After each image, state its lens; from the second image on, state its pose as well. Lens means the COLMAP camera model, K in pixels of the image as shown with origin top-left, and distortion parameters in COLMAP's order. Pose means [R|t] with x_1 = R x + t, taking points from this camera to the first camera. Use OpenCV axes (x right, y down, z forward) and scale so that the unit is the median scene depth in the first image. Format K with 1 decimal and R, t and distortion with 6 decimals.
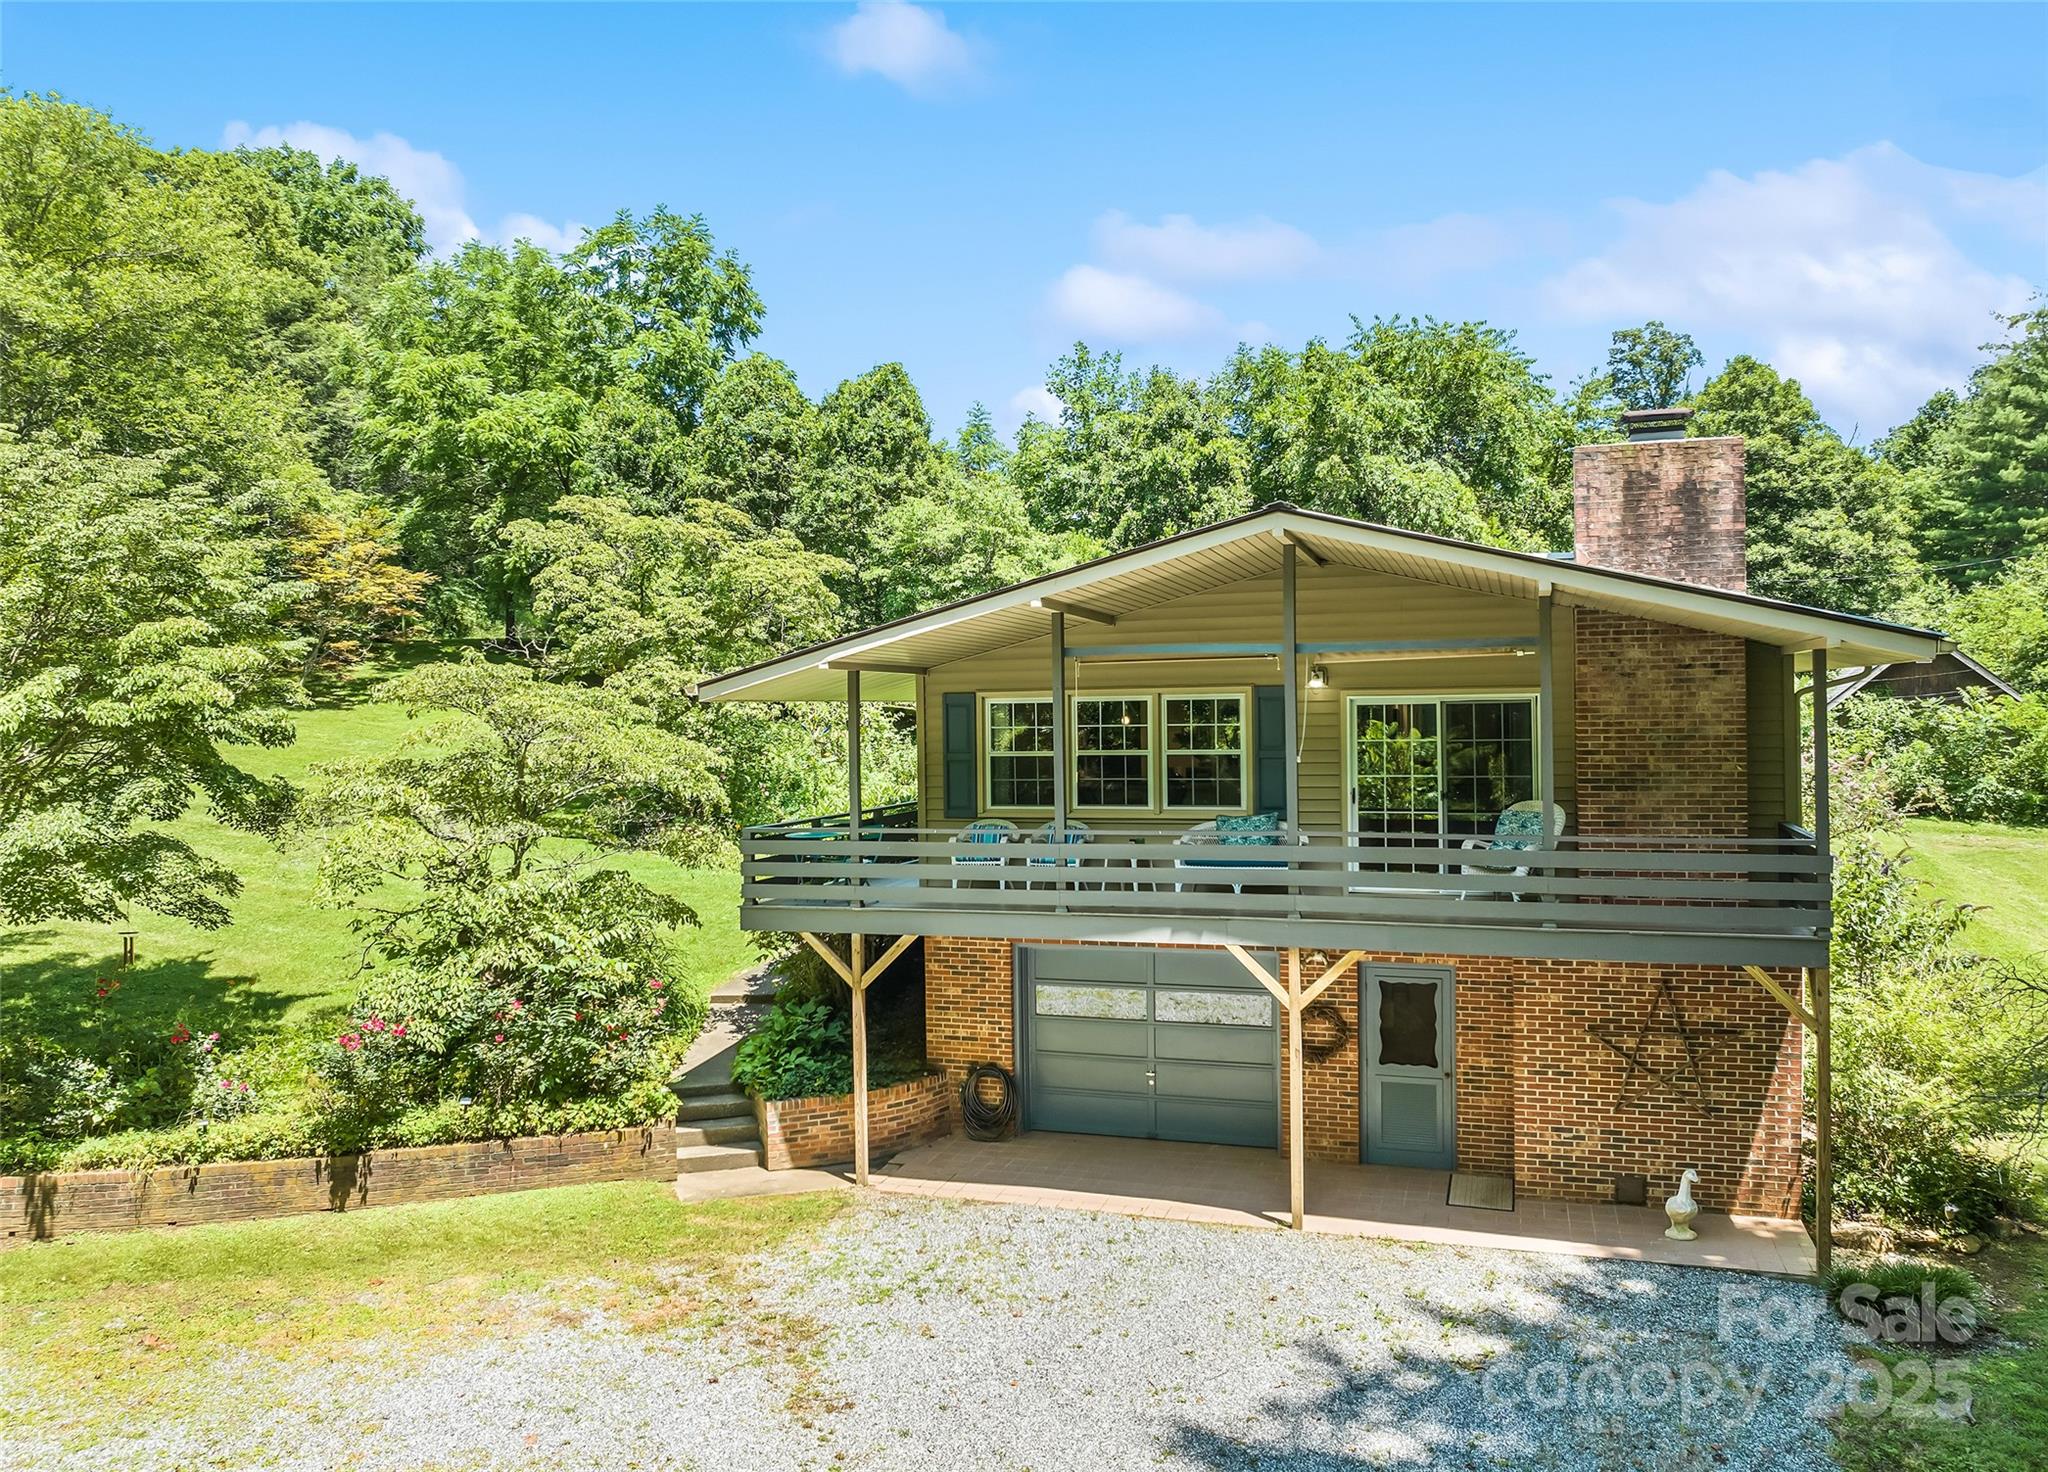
lens RADIAL K [[1561.2, 0, 1094.9], [0, 1561.2, 753.8], [0, 0, 1]] dist [-0.046621, -0.005755]
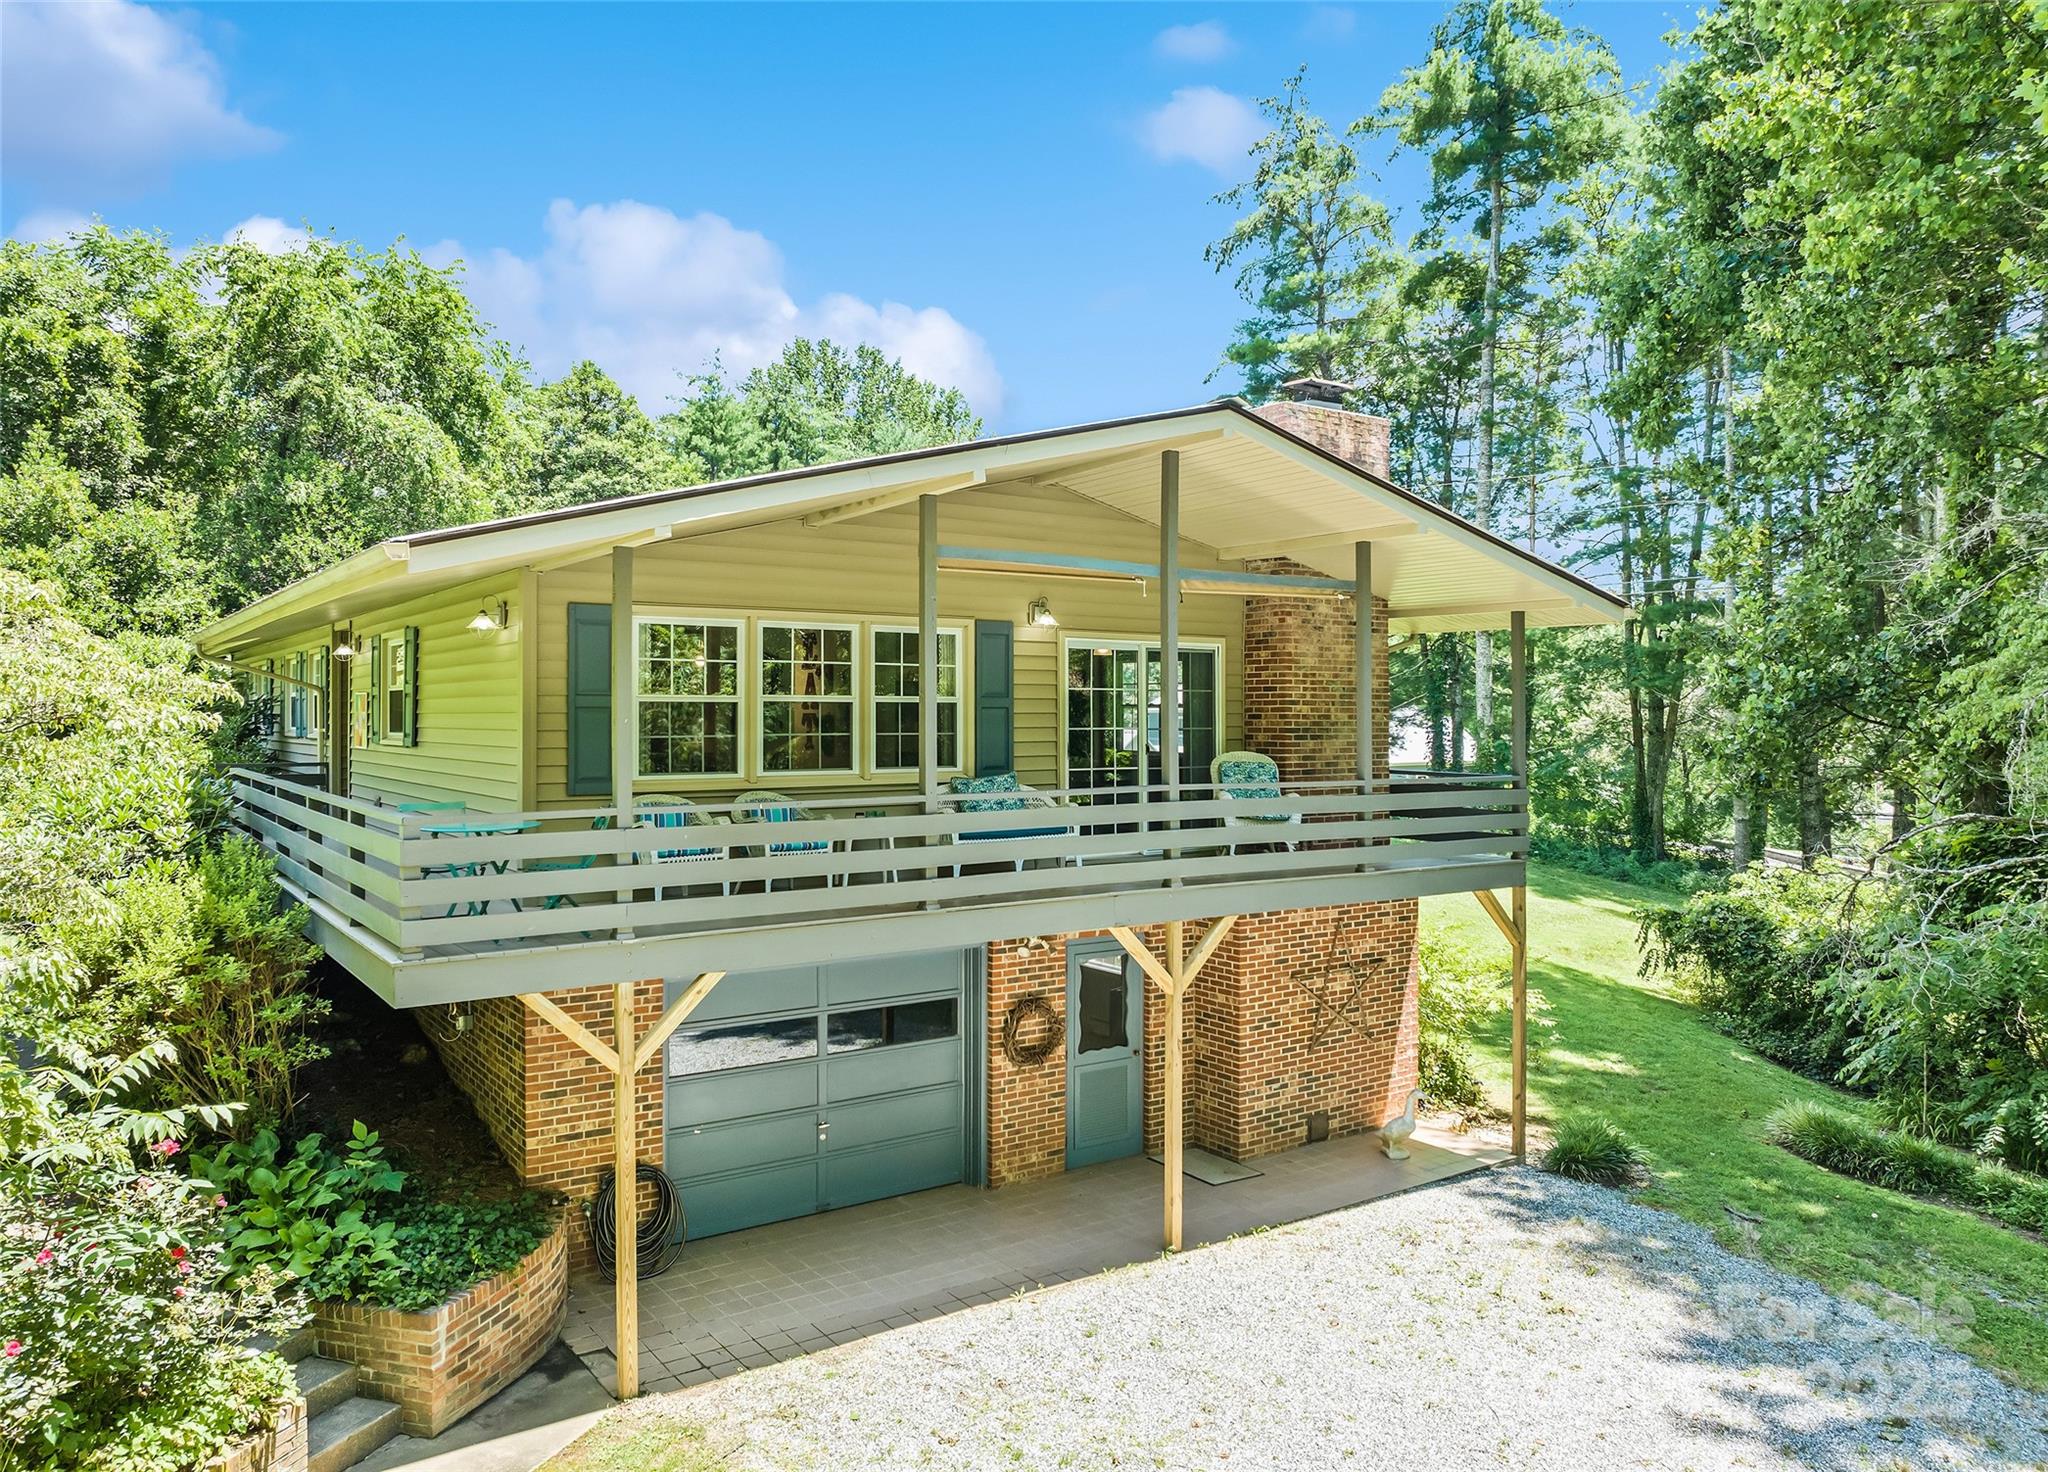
lens RADIAL K [[1452.8, 0, 1024.0], [0, 1452.8, 736.0], [0, 0, 1]] dist [-0.011110, -0.003167]
pose [[0.593389, 0.002640, 0.804911, -0.496797], [0.014230, 0.999804, -0.013770, 0.028655], [-0.804790, 0.019625, 0.593235, 0.522556]]
